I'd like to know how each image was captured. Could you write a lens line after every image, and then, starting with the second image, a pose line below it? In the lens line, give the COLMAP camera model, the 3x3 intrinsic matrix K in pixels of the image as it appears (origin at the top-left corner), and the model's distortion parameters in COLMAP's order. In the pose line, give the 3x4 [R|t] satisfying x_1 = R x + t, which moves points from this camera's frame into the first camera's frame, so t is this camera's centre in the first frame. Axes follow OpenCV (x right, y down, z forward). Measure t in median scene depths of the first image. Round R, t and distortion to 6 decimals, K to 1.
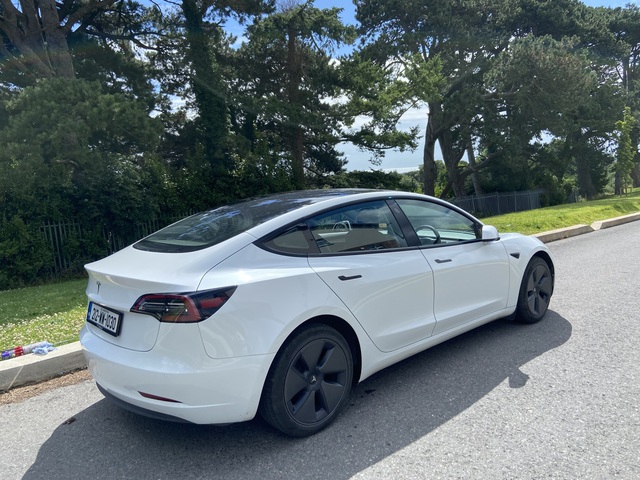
lens RADIAL K [[494.5, 0, 320.0], [0, 494.5, 240.0], [0, 0, 1]] dist [0.002958, 0.245960]
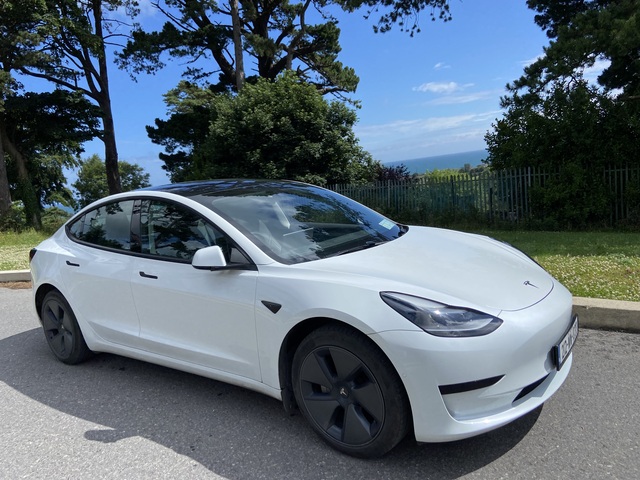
lens RADIAL K [[493.2, 0, 315.2], [0, 493.2, 238.9], [0, 0, 1]] dist [0.125153, -0.174809]
pose [[0.178098, 0.168201, -0.969530, 1.074872], [-0.023716, 0.985730, 0.166655, -0.164527], [0.983727, -0.006687, 0.179546, 1.064948]]
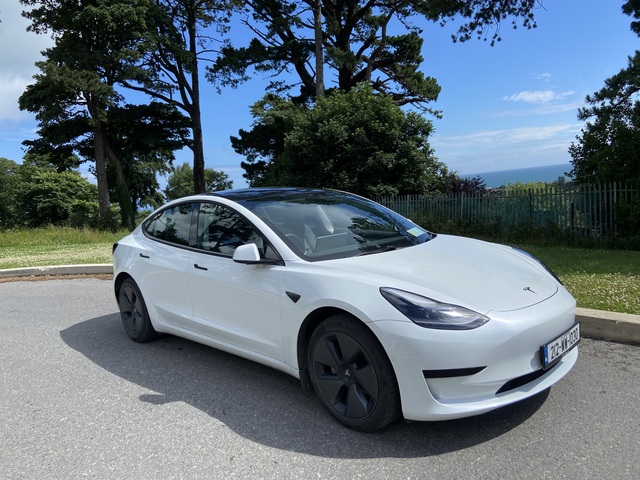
lens RADIAL K [[496.3, 0, 315.5], [0, 496.3, 242.0], [0, 0, 1]] dist [0.131837, -0.181554]
pose [[0.017768, 0.158531, -0.987194, 1.187310], [-0.039112, 0.986705, 0.157748, -0.170775], [0.999077, 0.035808, 0.023732, 1.138939]]
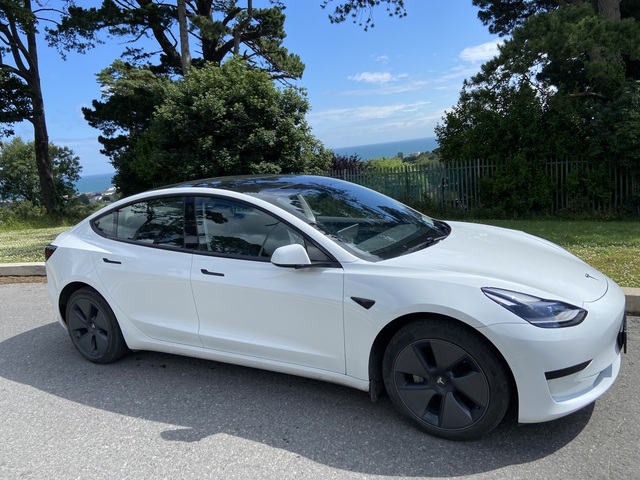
lens RADIAL K [[493.2, 0, 315.2], [0, 493.2, 238.9], [0, 0, 1]] dist [0.125153, -0.174809]
pose [[0.307767, 0.192295, -0.931827, 1.044599], [-0.041213, 0.981139, 0.188859, -0.178618], [0.950569, -0.019722, 0.309888, 0.850768]]
